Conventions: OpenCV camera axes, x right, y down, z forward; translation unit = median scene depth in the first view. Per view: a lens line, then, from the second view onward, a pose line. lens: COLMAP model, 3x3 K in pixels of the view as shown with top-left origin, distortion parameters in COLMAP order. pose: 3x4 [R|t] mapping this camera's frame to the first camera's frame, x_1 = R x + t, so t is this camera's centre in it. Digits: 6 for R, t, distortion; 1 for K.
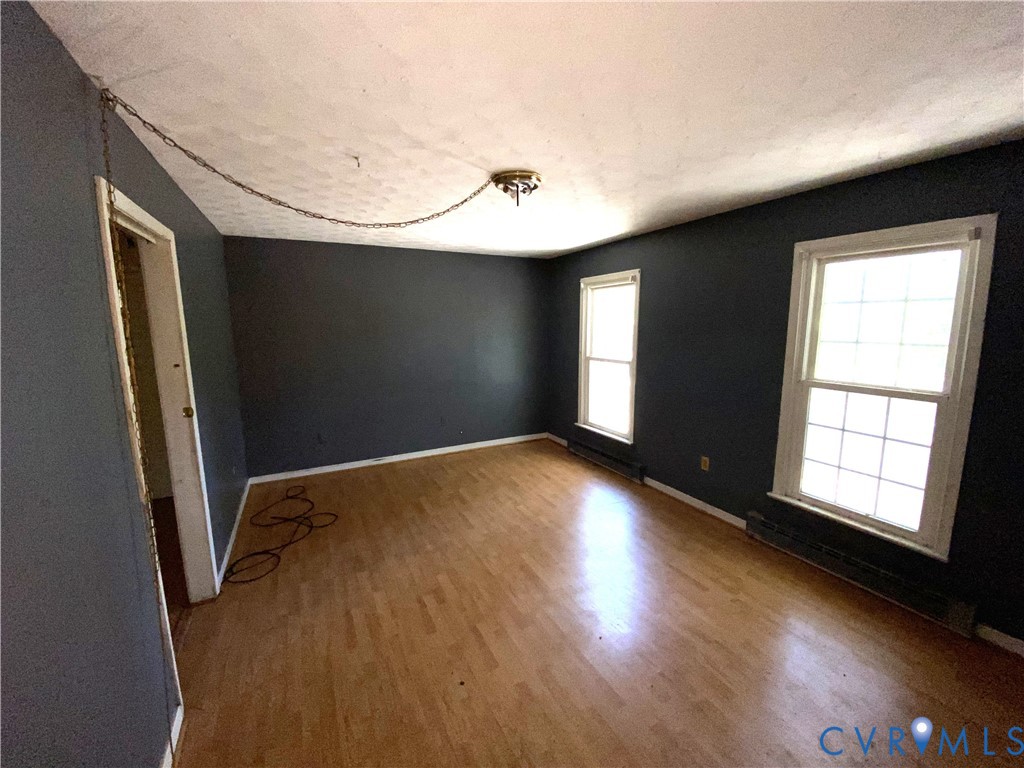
lens RADIAL K [[418.3, 0, 511.3], [0, 418.3, 382.5], [0, 0, 1]] dist [0.000139, -0.000110]
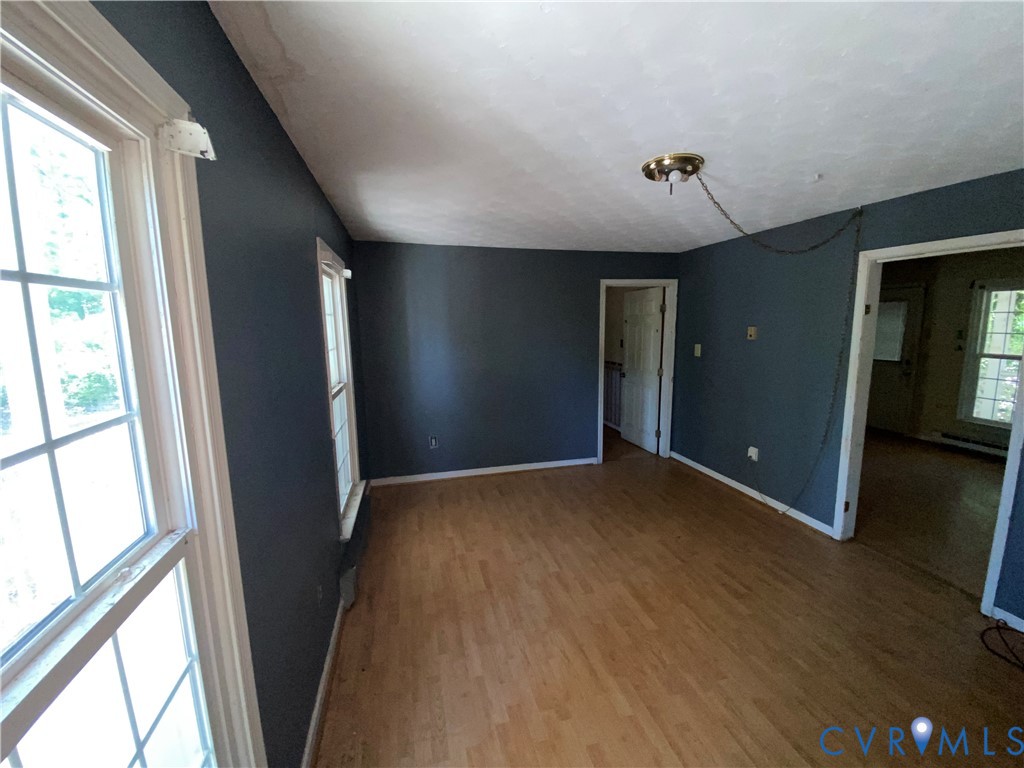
lens RADIAL K [[418.3, 0, 511.7], [0, 418.3, 383.7], [0, 0, 1]] dist [0.000139, -0.000110]
pose [[-0.976473, -0.013131, 0.215241, 0.137887], [0.050508, 0.956453, 0.287484, -0.293433], [-0.209642, 0.291592, -0.933287, 1.853571]]
